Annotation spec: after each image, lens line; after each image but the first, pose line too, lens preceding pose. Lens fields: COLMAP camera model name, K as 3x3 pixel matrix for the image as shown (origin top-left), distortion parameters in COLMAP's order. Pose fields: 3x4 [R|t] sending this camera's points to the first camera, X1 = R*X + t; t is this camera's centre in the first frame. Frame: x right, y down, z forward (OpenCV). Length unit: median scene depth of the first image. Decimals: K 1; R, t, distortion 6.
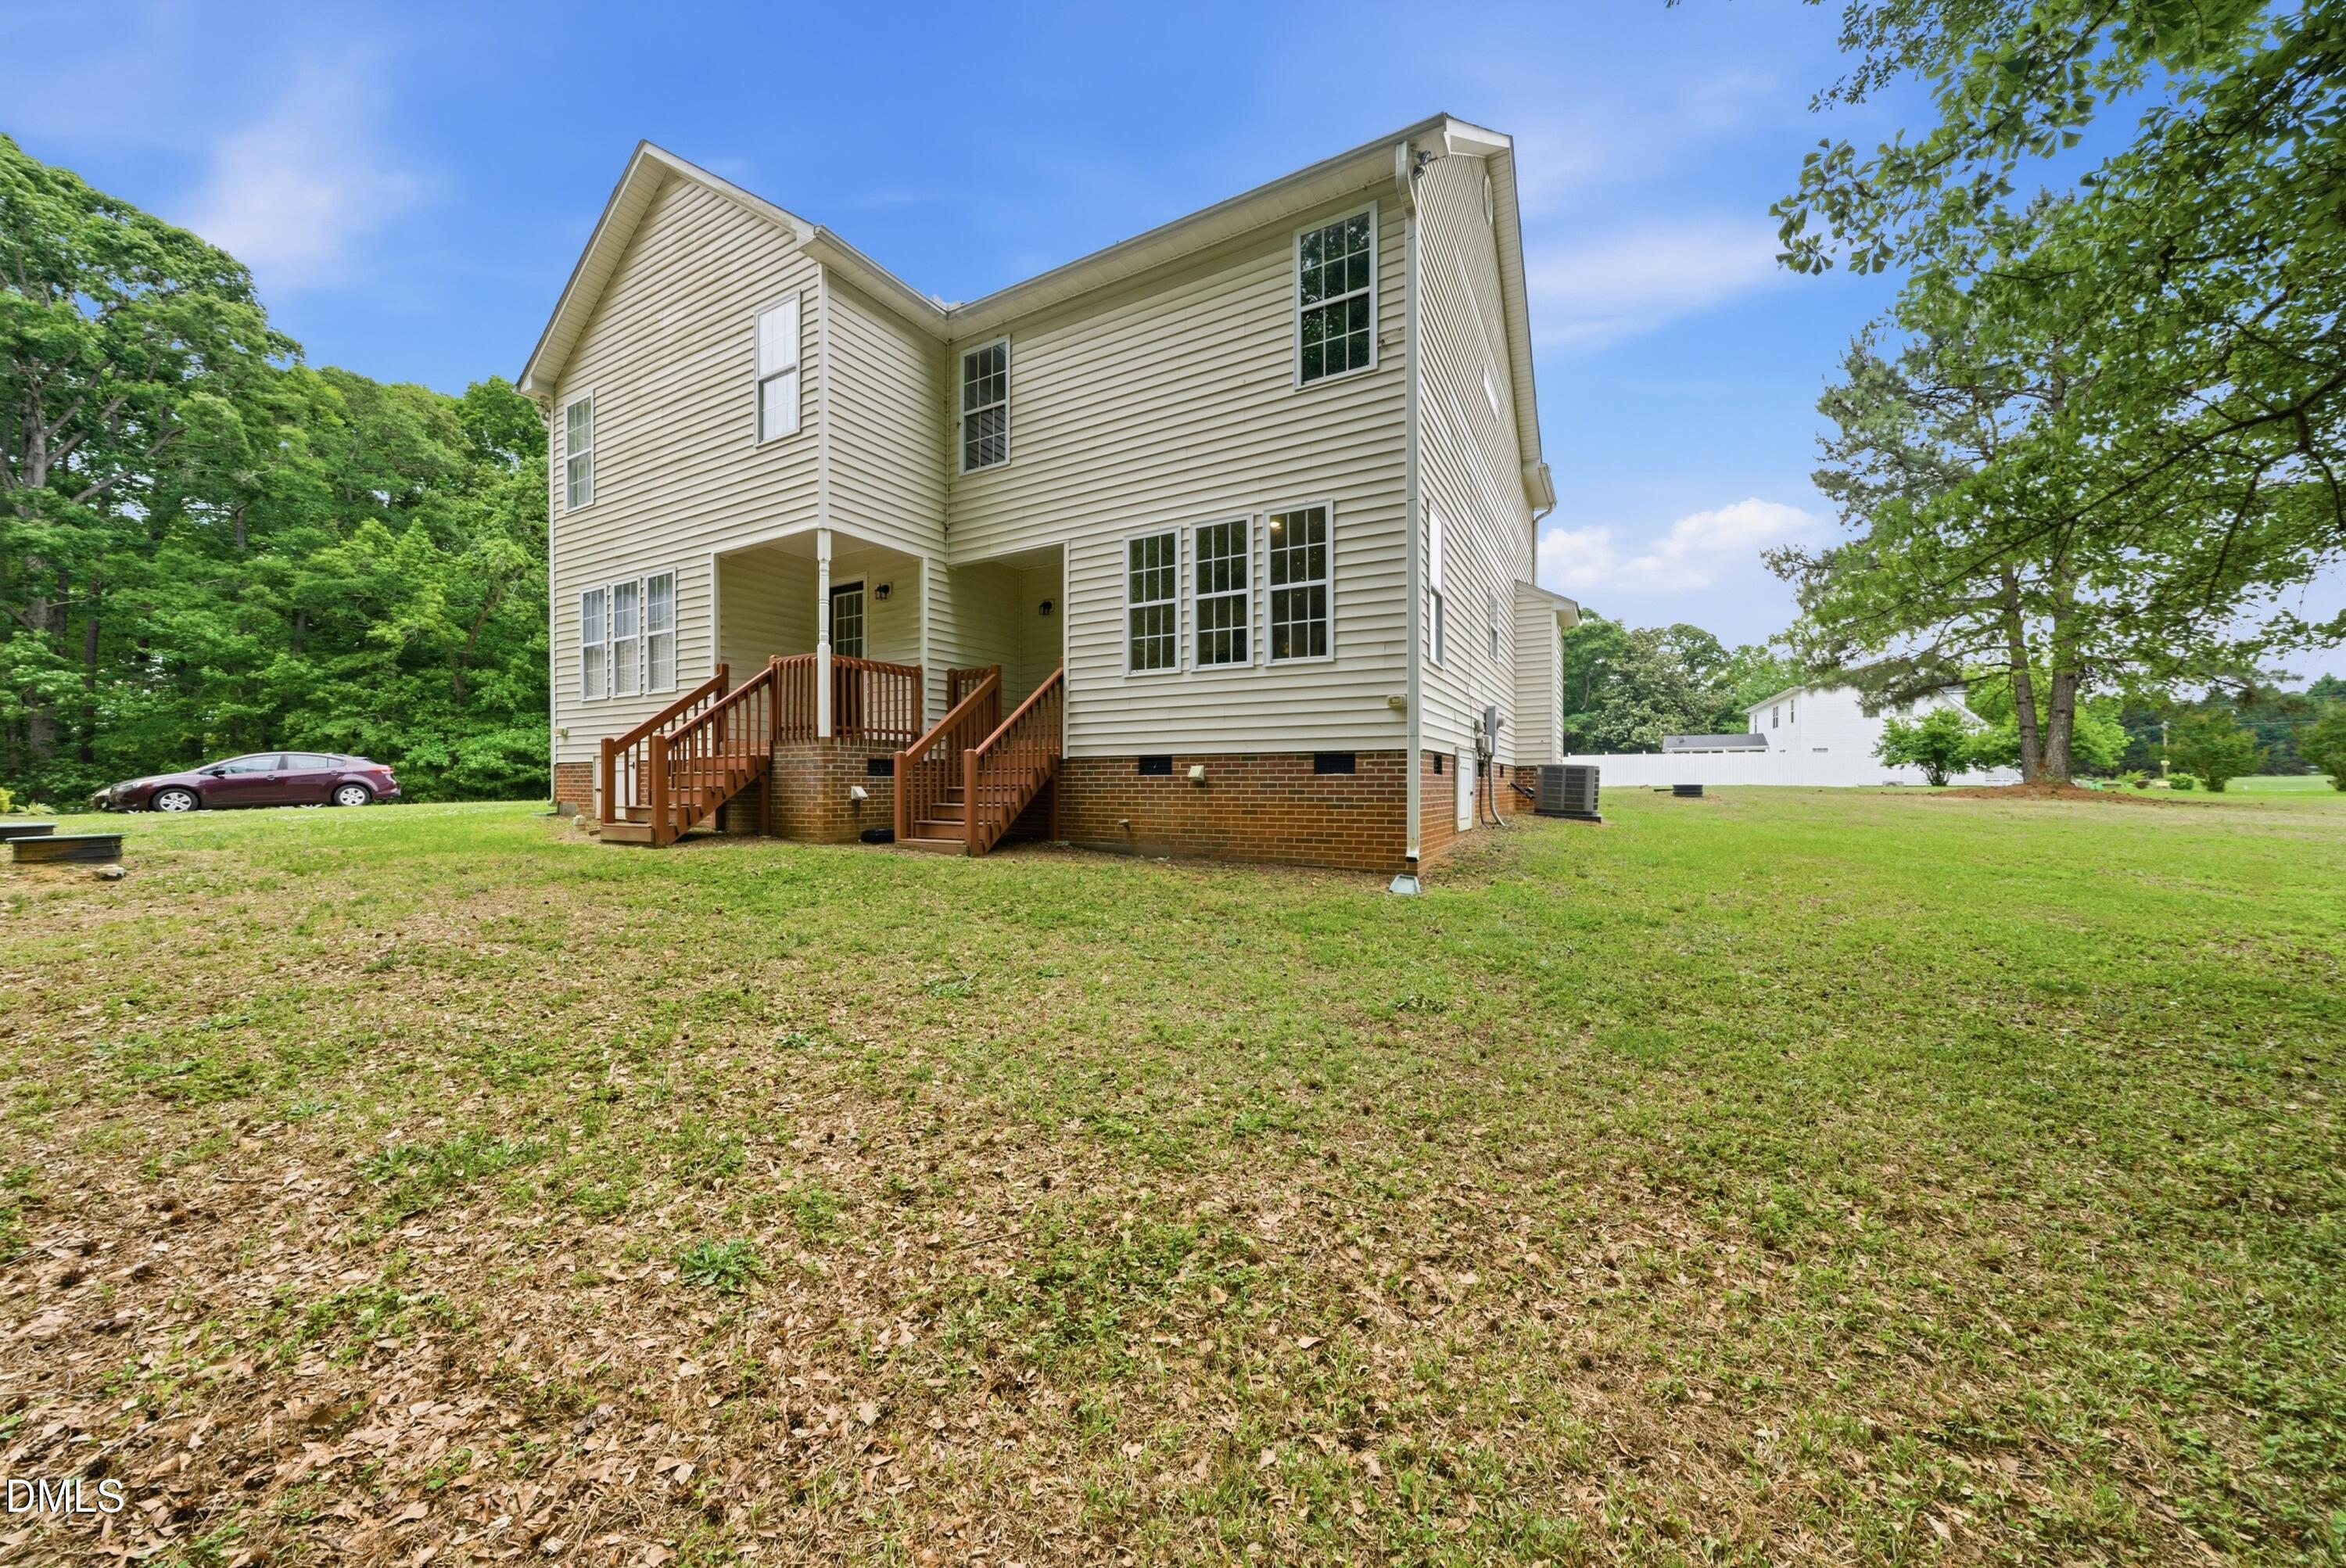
lens RADIAL K [[822.8, 0, 1174.6], [0, 822.8, 779.8], [0, 0, 1]] dist [0.006991, 0.000490]
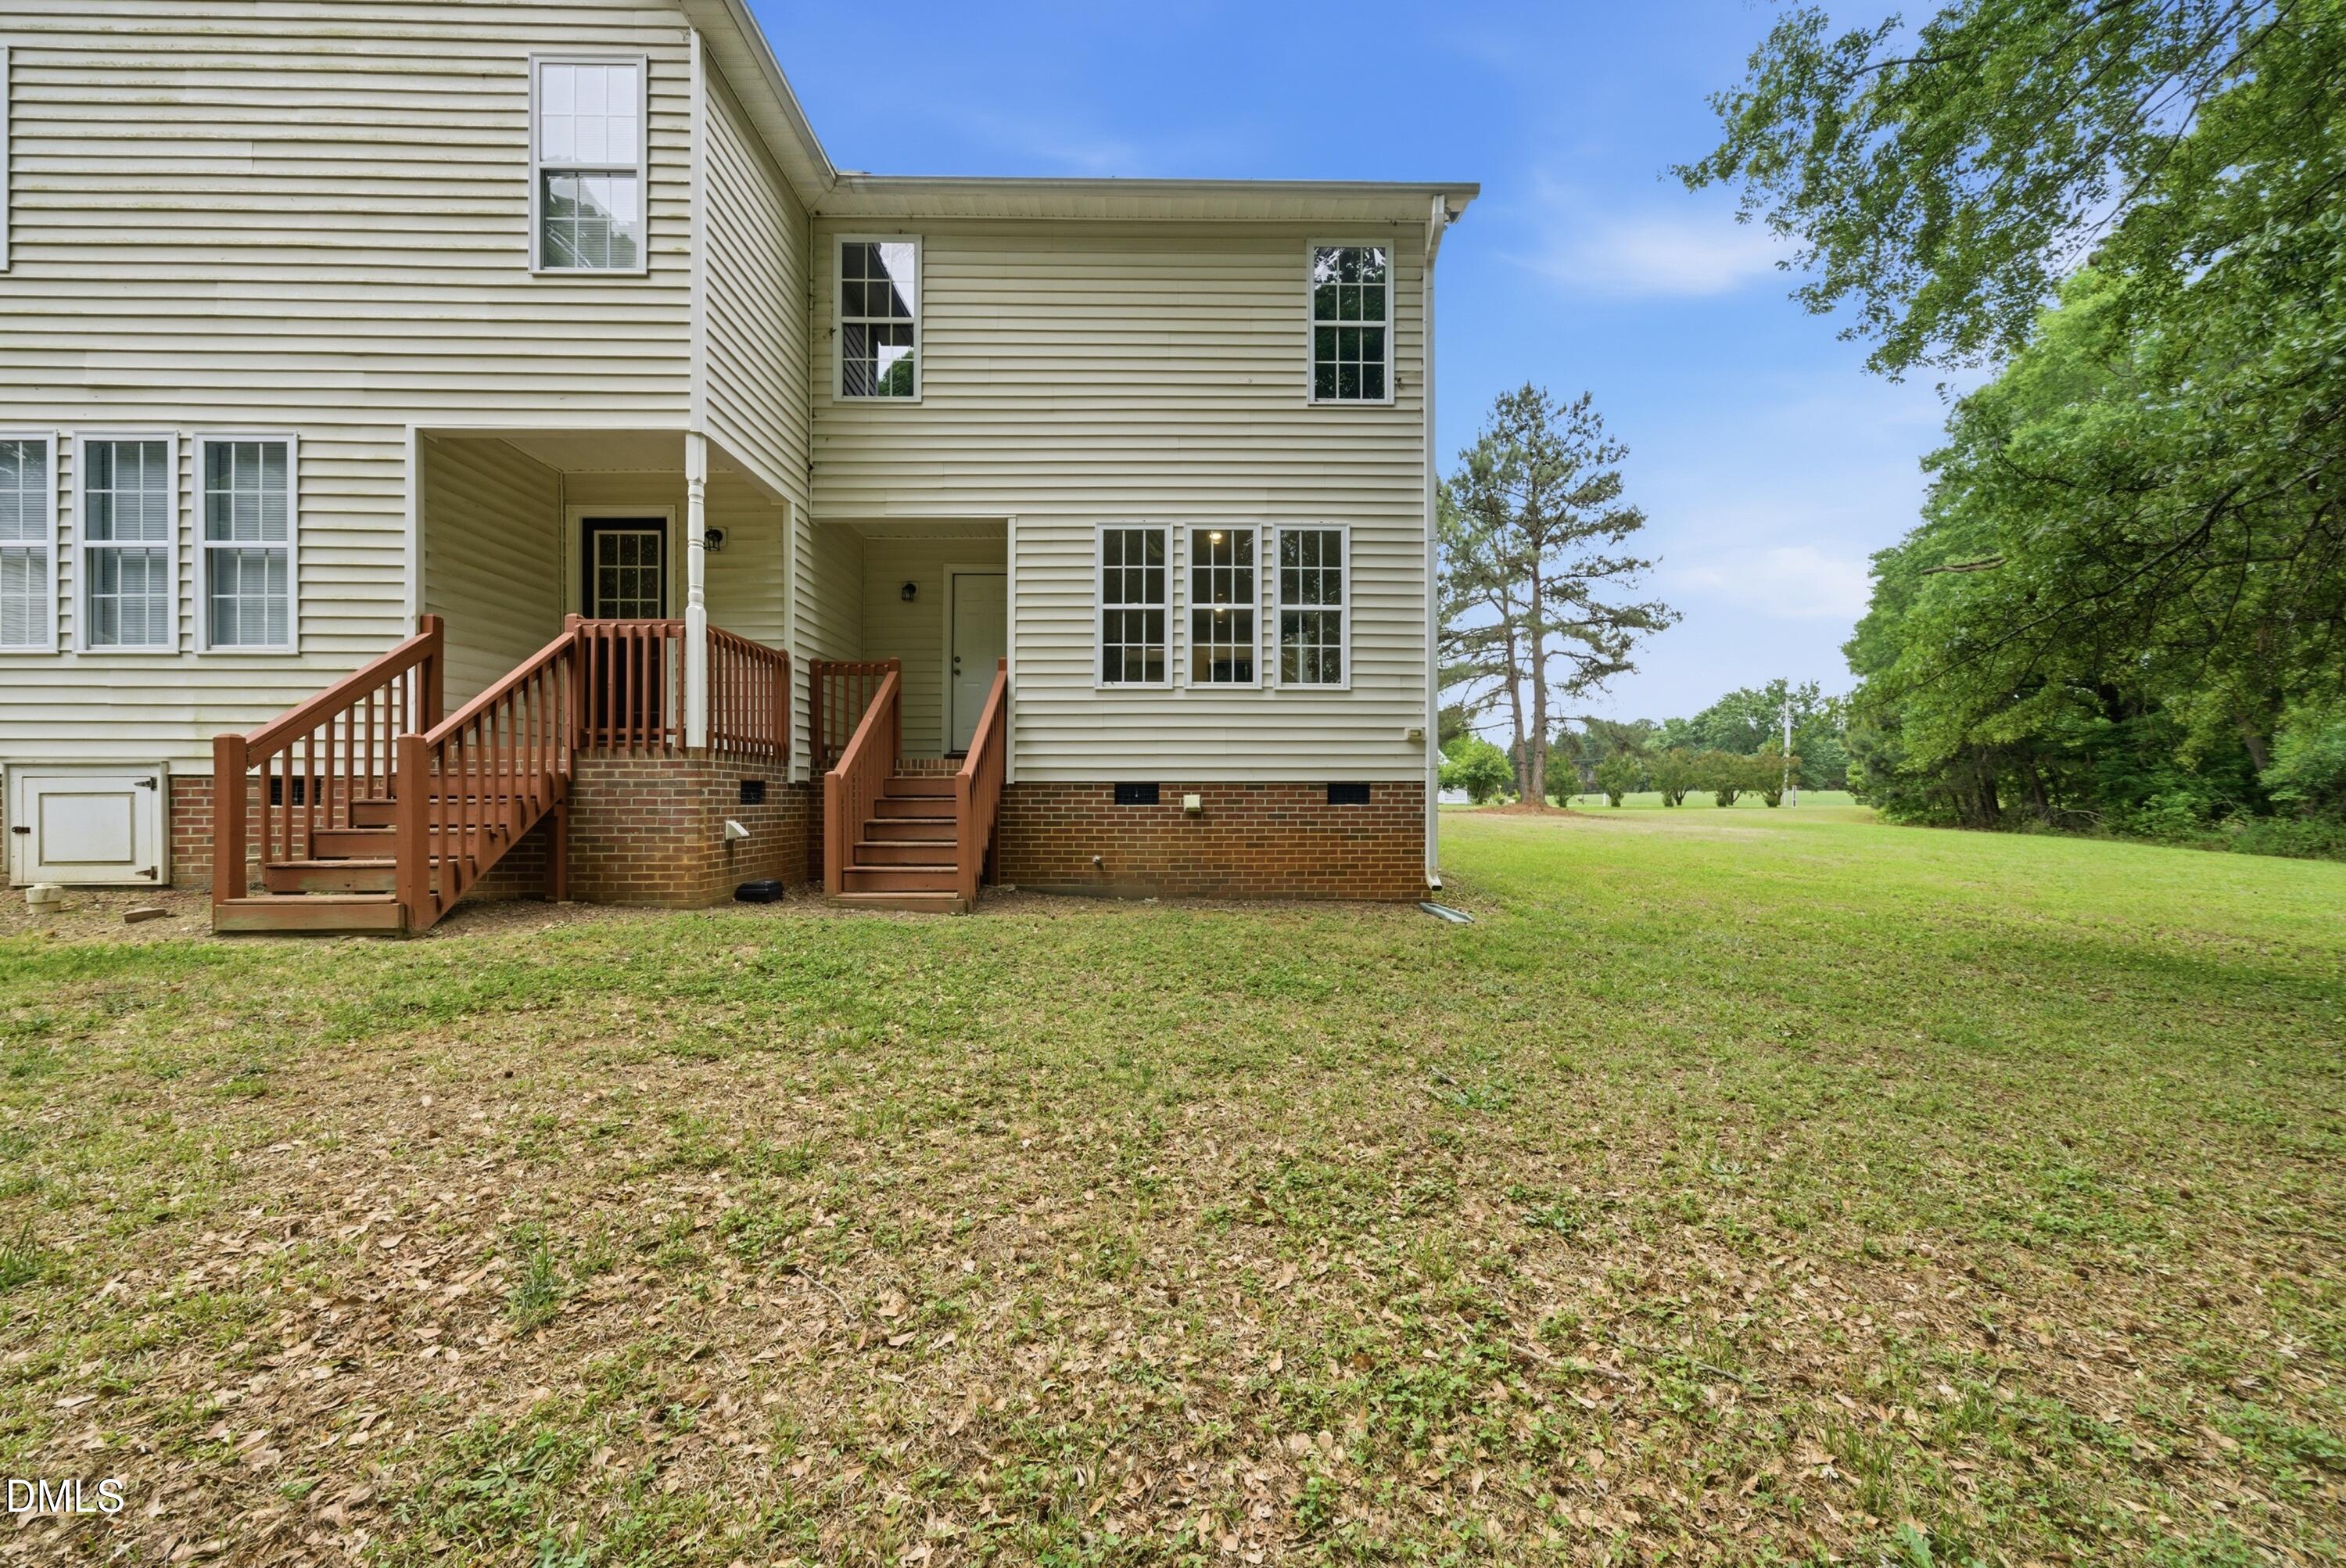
lens RADIAL K [[822.8, 0, 1175.6], [0, 822.8, 797.2], [0, 0, 1]] dist [0.006991, 0.000490]
pose [[0.856425, 0.005260, 0.516244, -0.440862], [0.000854, 0.999932, -0.011604, -0.003851], [-0.516270, 0.010379, 0.856363, 0.240465]]
